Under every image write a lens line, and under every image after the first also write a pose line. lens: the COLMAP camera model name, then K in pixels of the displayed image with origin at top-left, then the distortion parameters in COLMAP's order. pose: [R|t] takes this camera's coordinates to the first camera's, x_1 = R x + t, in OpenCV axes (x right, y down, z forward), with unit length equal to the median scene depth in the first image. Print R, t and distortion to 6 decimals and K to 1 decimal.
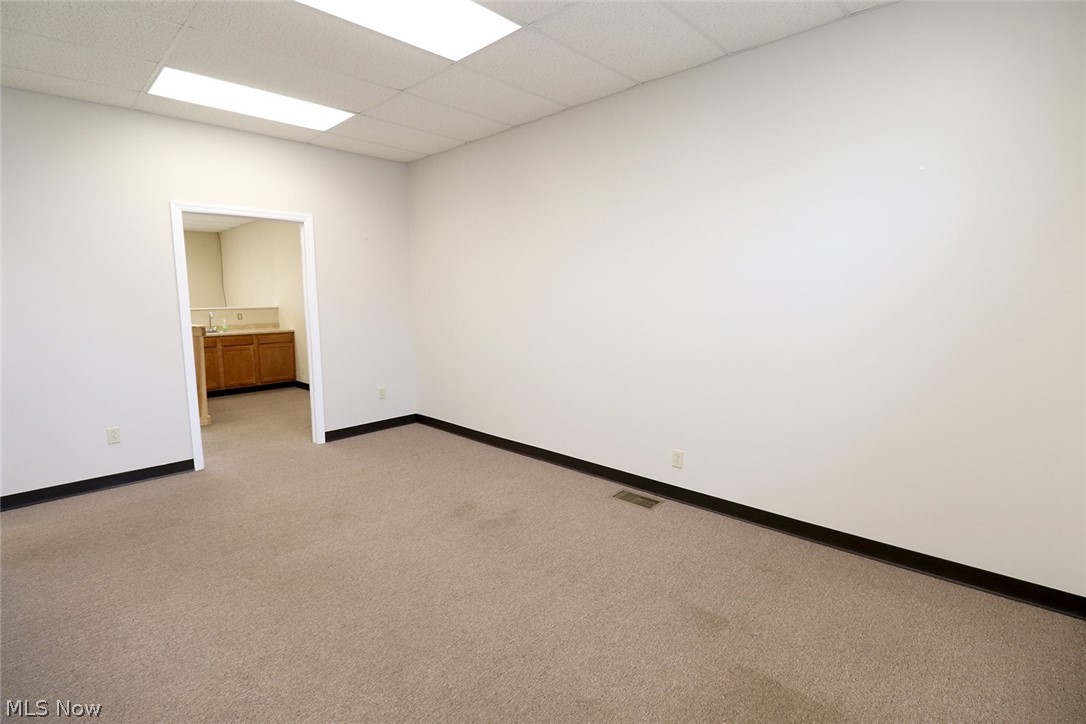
lens RADIAL K [[512.8, 0, 550.2], [0, 512.8, 350.9], [0, 0, 1]] dist [-0.006575, -0.007997]
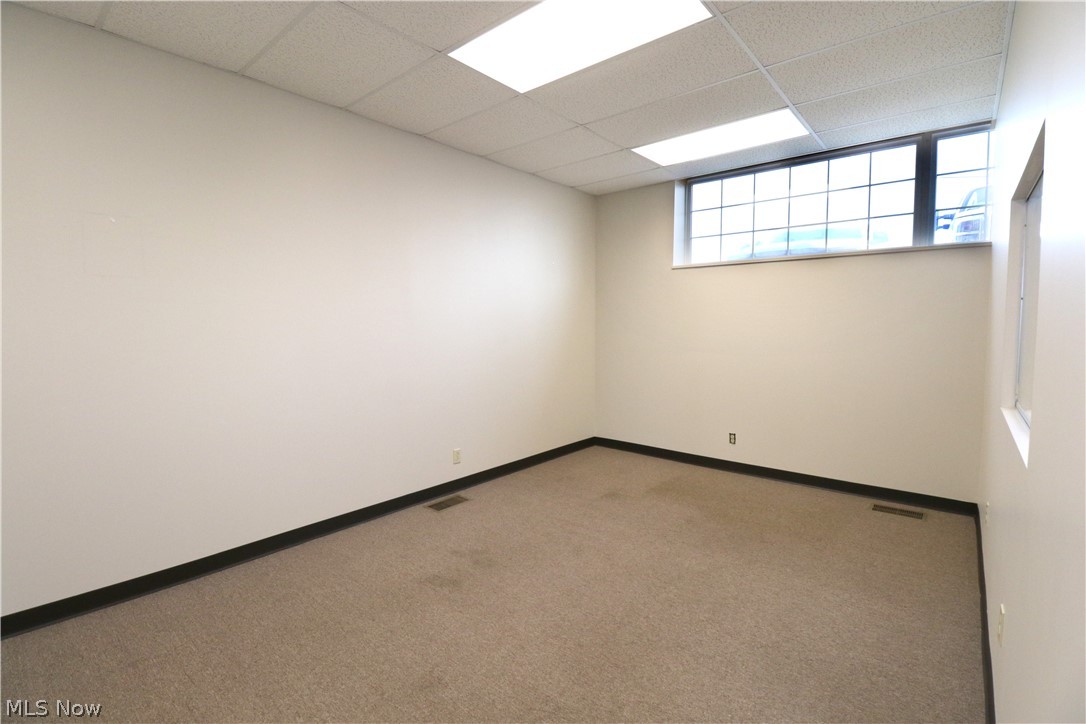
lens RADIAL K [[534.6, 0, 542.4], [0, 534.6, 356.2], [0, 0, 1]] dist [-0.001096, -0.012316]
pose [[-0.082823, -0.056850, 0.994941, -1.057896], [0.112441, 0.991463, 0.066011, -0.088375], [-0.990201, 0.117340, -0.075724, 0.901774]]
